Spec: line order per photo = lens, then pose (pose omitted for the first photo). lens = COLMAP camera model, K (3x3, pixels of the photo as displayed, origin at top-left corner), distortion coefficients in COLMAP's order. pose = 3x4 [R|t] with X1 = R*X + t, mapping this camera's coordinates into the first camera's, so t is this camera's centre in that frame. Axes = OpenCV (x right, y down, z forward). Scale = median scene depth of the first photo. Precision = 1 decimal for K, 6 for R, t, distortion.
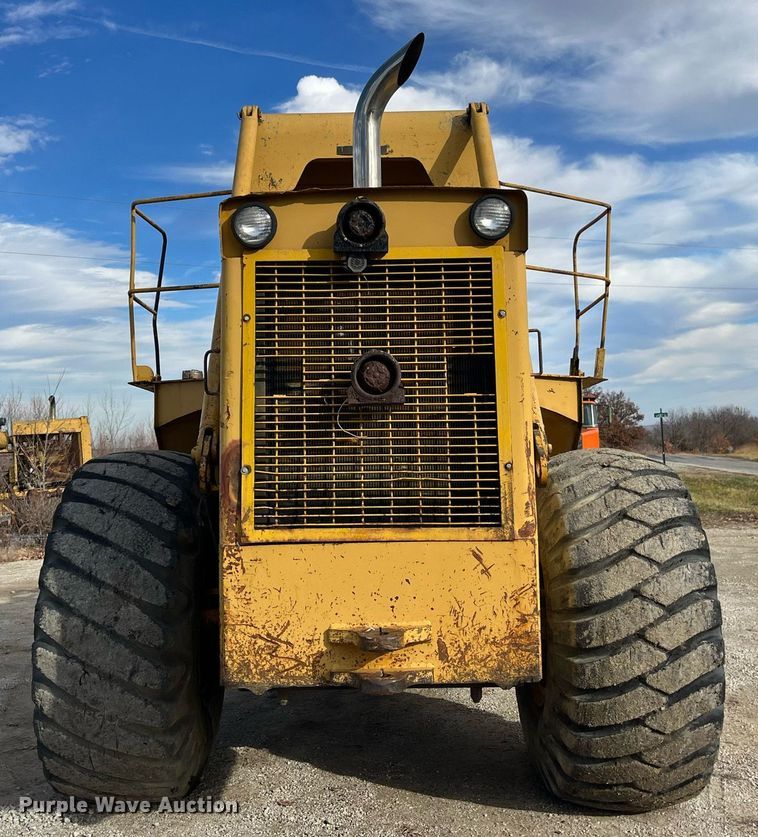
lens RADIAL K [[1078.2, 0, 379.0], [0, 1078.2, 418.5], [0, 0, 1]] dist [0.016886, -0.000042]
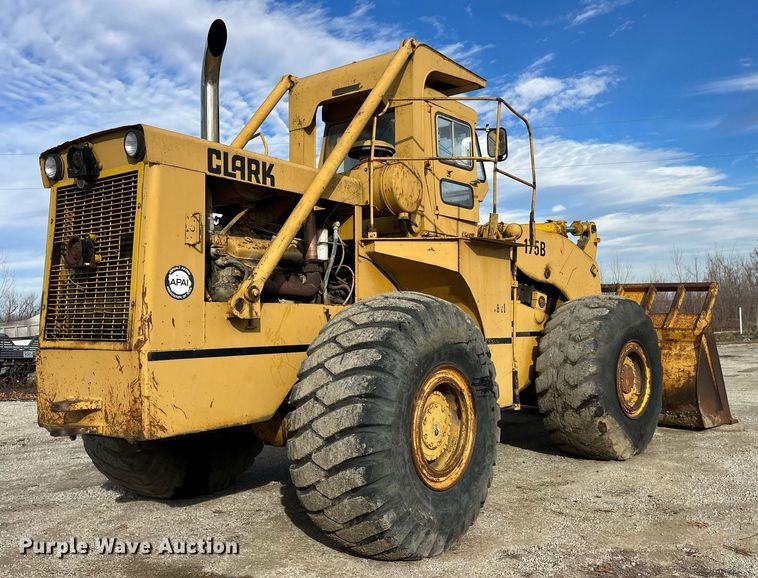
lens RADIAL K [[751.7, 0, 381.0], [0, 751.7, 316.5], [0, 0, 1]] dist [0.052872, -0.004442]
pose [[0.784803, 0.000572, -0.619745, 0.911367], [0.029369, 0.998842, 0.038114, 0.026521], [0.619049, -0.048113, 0.783877, 0.301132]]
